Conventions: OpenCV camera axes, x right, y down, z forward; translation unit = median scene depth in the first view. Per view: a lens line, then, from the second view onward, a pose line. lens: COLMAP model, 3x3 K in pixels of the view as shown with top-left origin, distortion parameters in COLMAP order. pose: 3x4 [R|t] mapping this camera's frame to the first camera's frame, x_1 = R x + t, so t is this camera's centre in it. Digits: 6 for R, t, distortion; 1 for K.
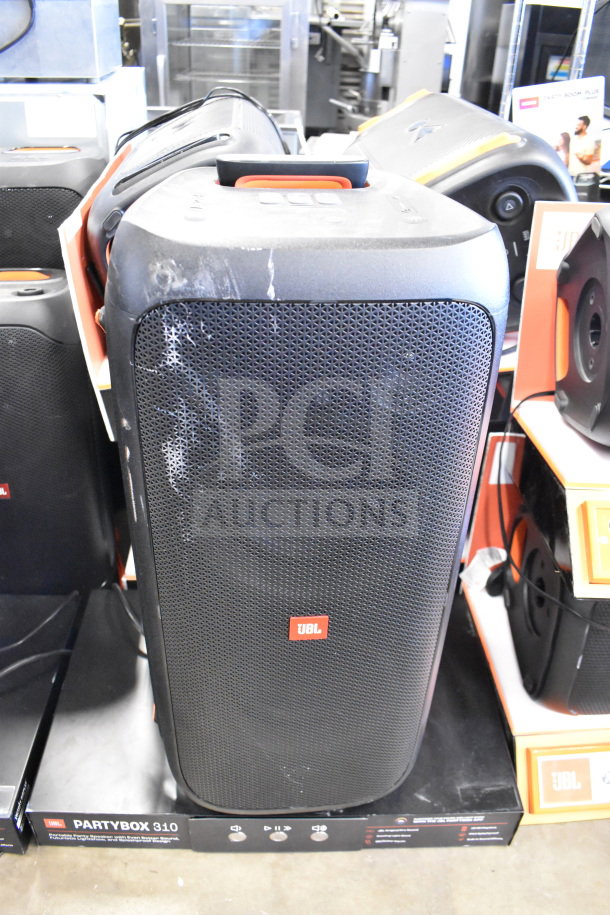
lens RADIAL K [[720.9, 0, 308.4], [0, 720.9, 454.6], [0, 0, 1]] dist [-0.095666, 0.007826]
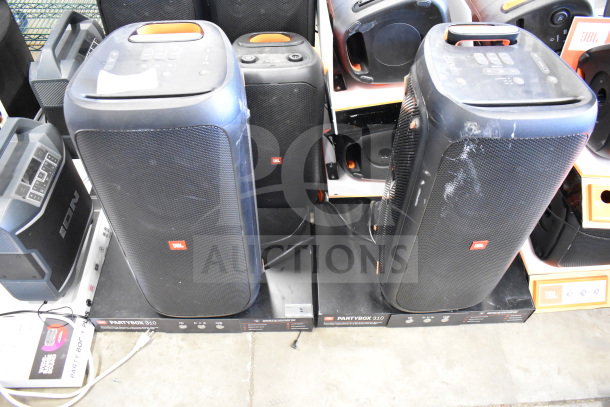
lens RADIAL K [[480.6, 0, 301.2], [0, 480.6, 205.0], [0, 0, 1]] dist [-0.095666, 0.007826]
pose [[0.999800, -0.009518, -0.017595, -0.419935], [0.014363, 0.953757, 0.300237, -0.274723], [0.013924, -0.300429, 0.953702, -0.351794]]
